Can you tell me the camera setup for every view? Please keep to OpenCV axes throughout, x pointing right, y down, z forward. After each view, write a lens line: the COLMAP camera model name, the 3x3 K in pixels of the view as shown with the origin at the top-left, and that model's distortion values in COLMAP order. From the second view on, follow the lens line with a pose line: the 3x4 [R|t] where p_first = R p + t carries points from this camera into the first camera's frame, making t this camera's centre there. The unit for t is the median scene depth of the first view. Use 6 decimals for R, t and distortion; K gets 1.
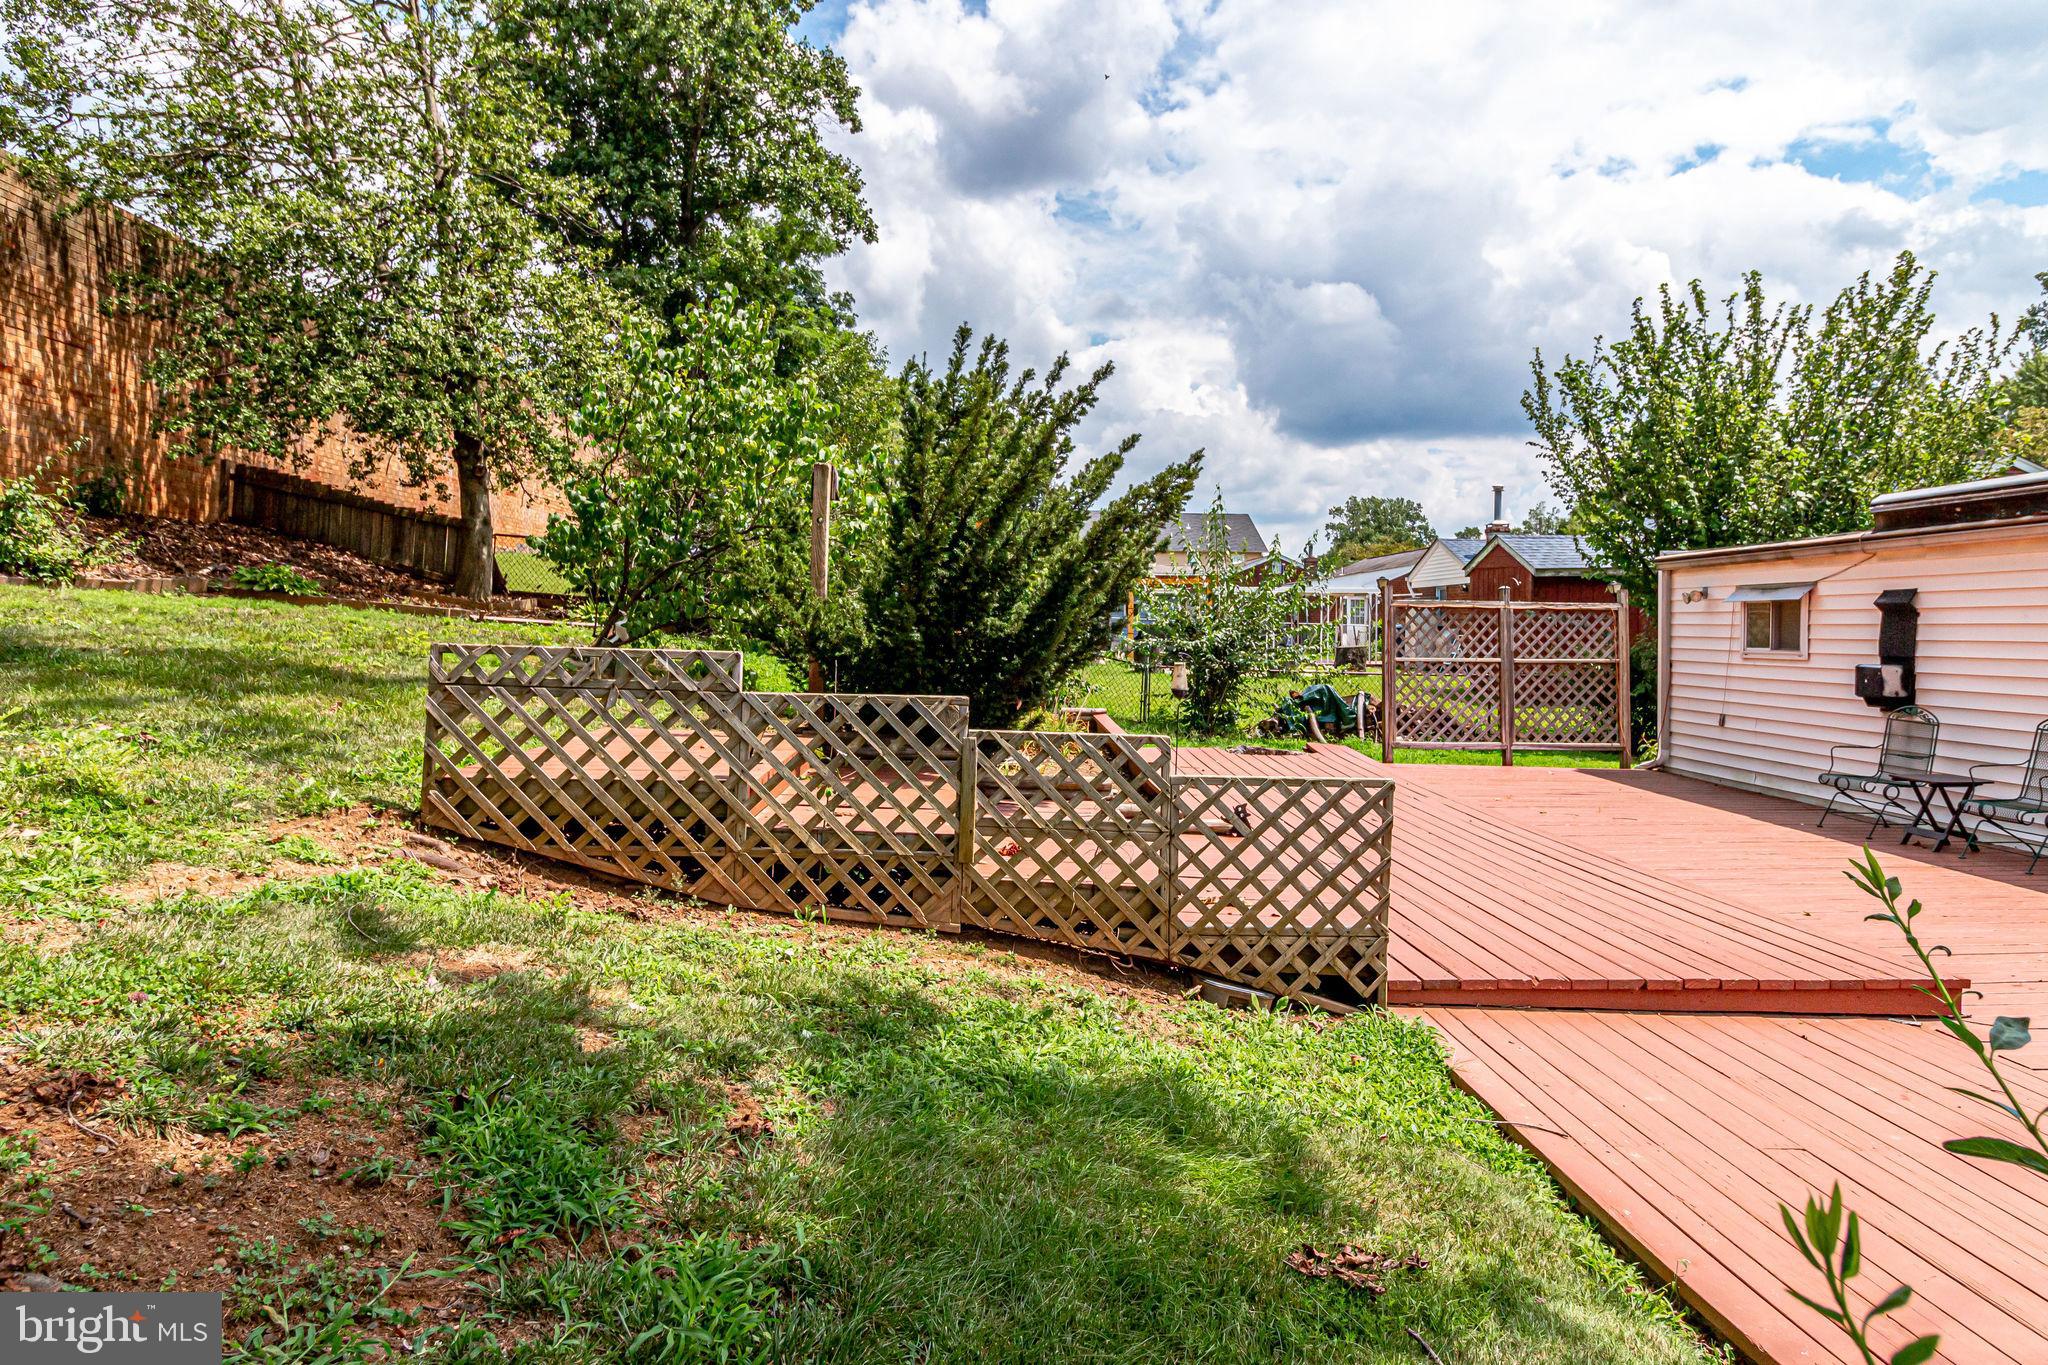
lens RADIAL K [[1201.7, 0, 1000.1], [0, 1201.7, 624.2], [0, 0, 1]] dist [0.004114, -0.003104]
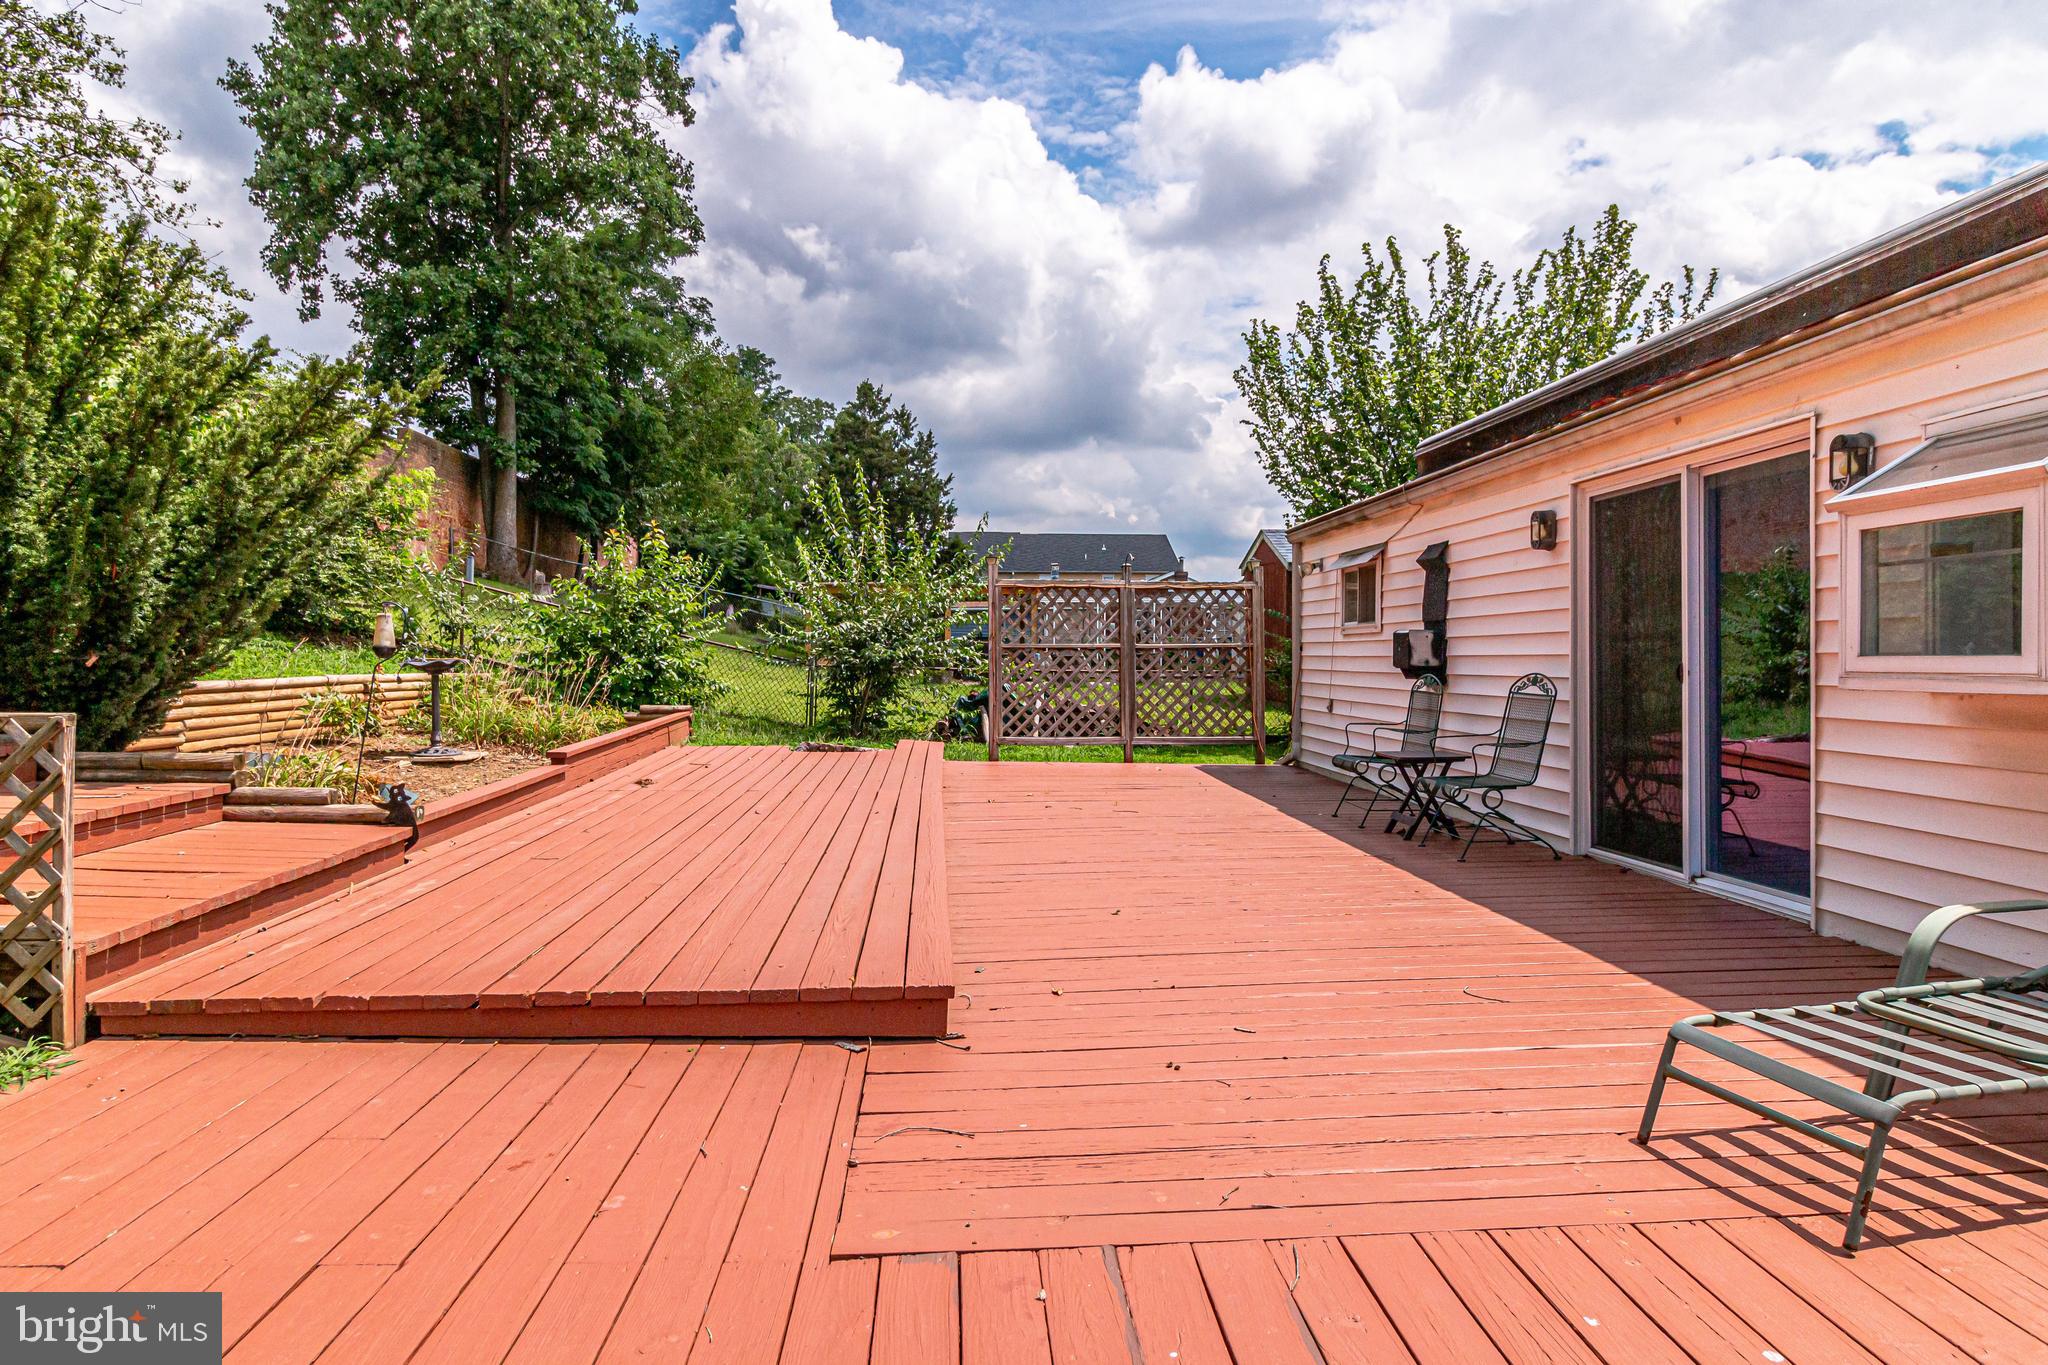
lens RADIAL K [[1201.7, 0, 1022.1], [0, 1201.7, 664.5], [0, 0, 1]] dist [0.004114, -0.003104]
pose [[0.999487, -0.010096, 0.030386, 0.316398], [0.009877, 0.999924, 0.007370, 0.037161], [-0.030458, -0.007066, 0.999511, 0.105184]]
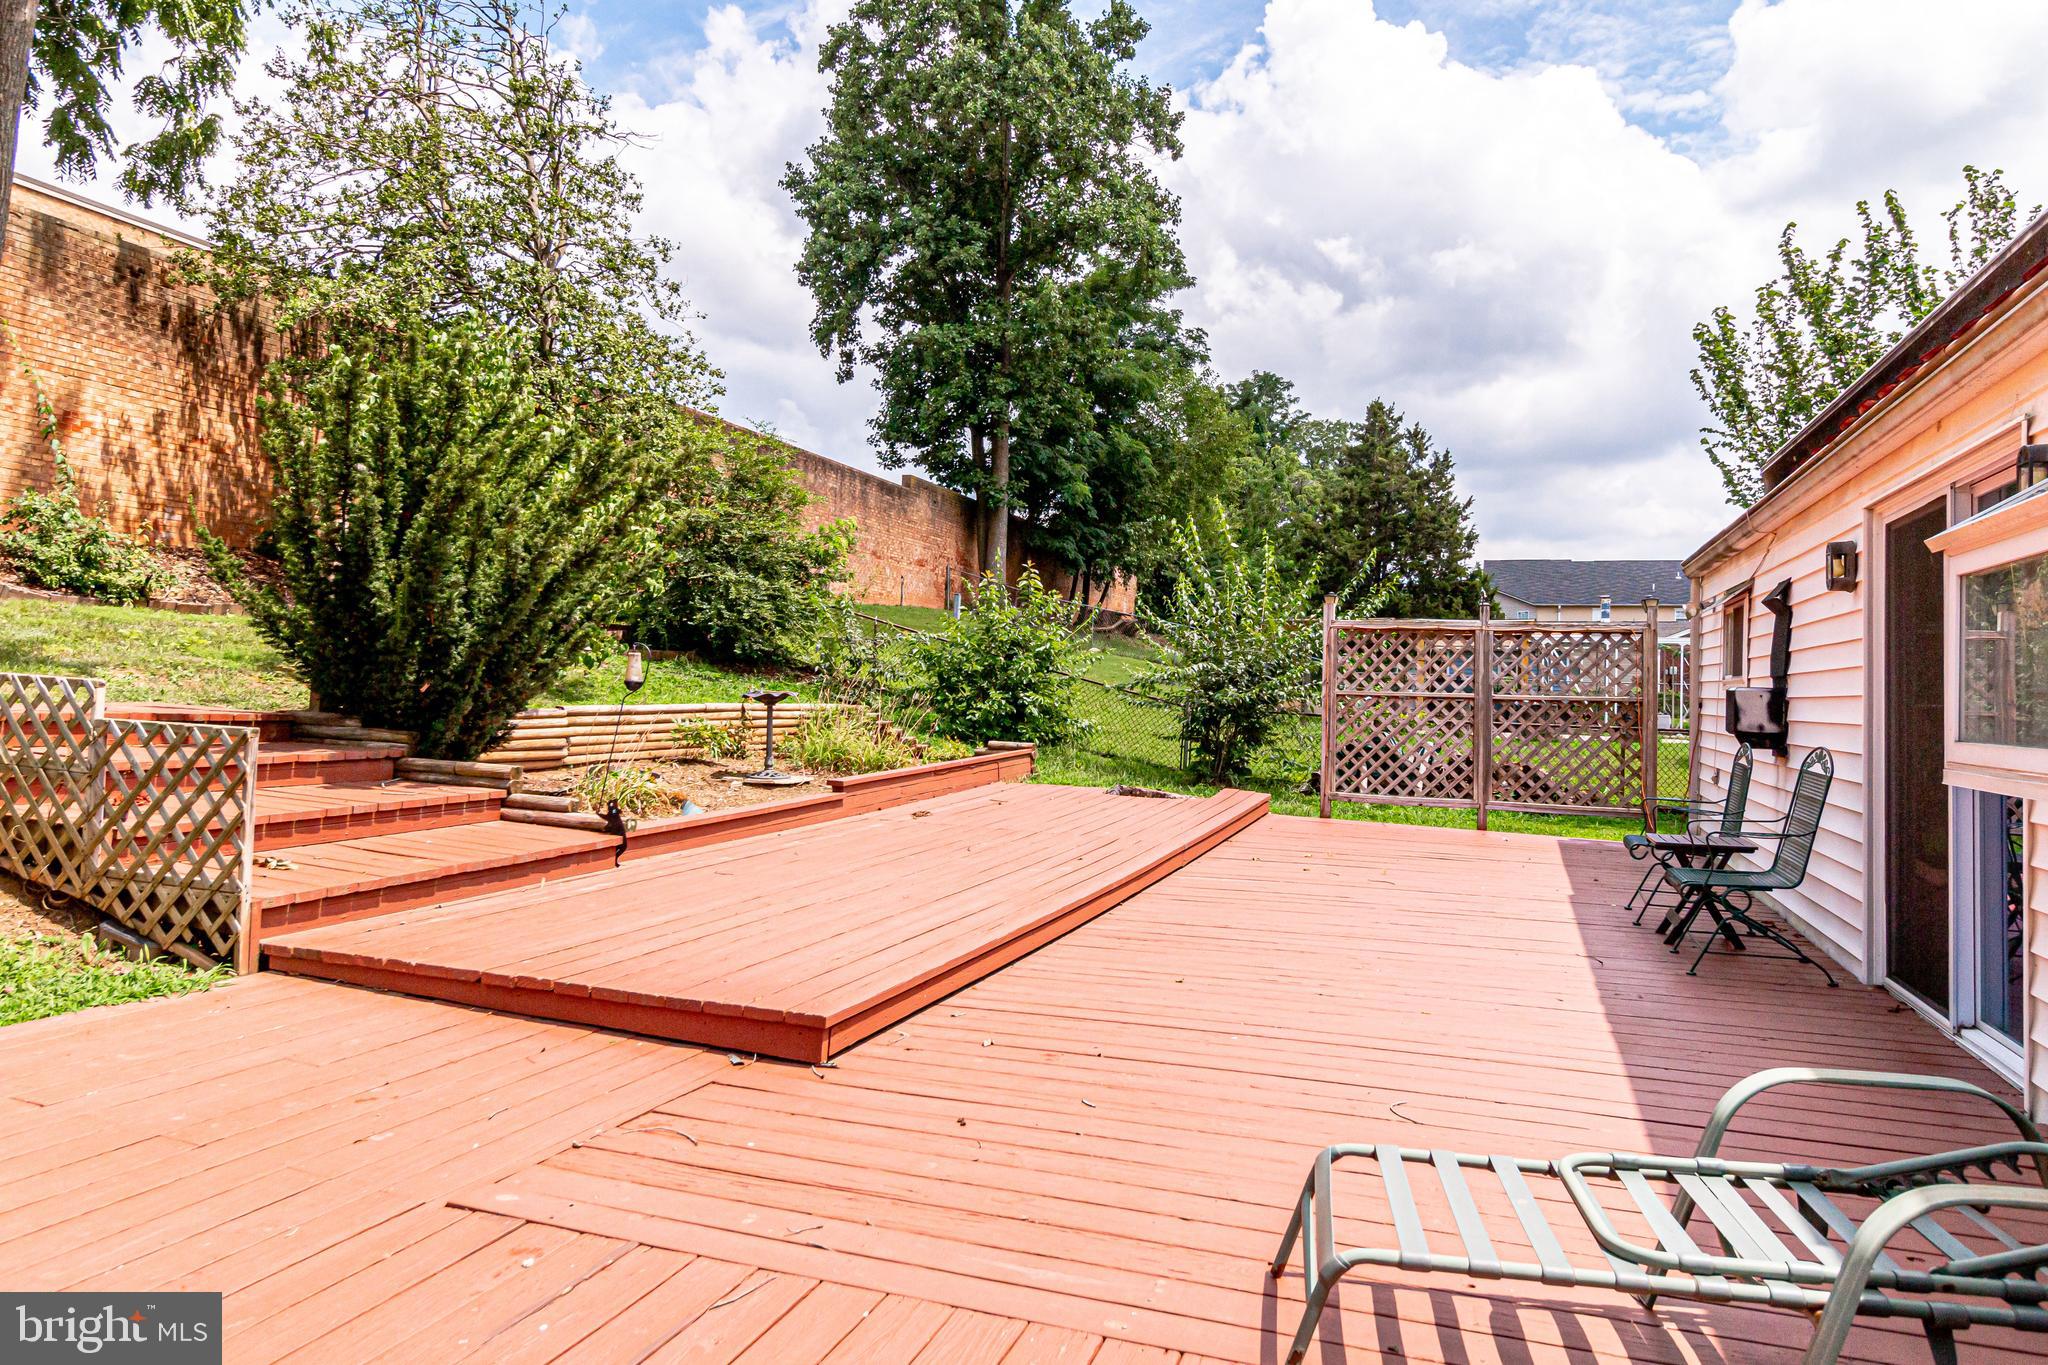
lens RADIAL K [[1287.0, 0, 1034.1], [0, 1287.0, 641.6], [0, 0, 1]] dist [0.001677, -0.003283]
pose [[0.922786, 0.001126, -0.385311, 0.477055], [-0.017462, 0.999090, -0.038902, 0.032776], [0.384917, 0.042626, 0.921966, 0.107507]]
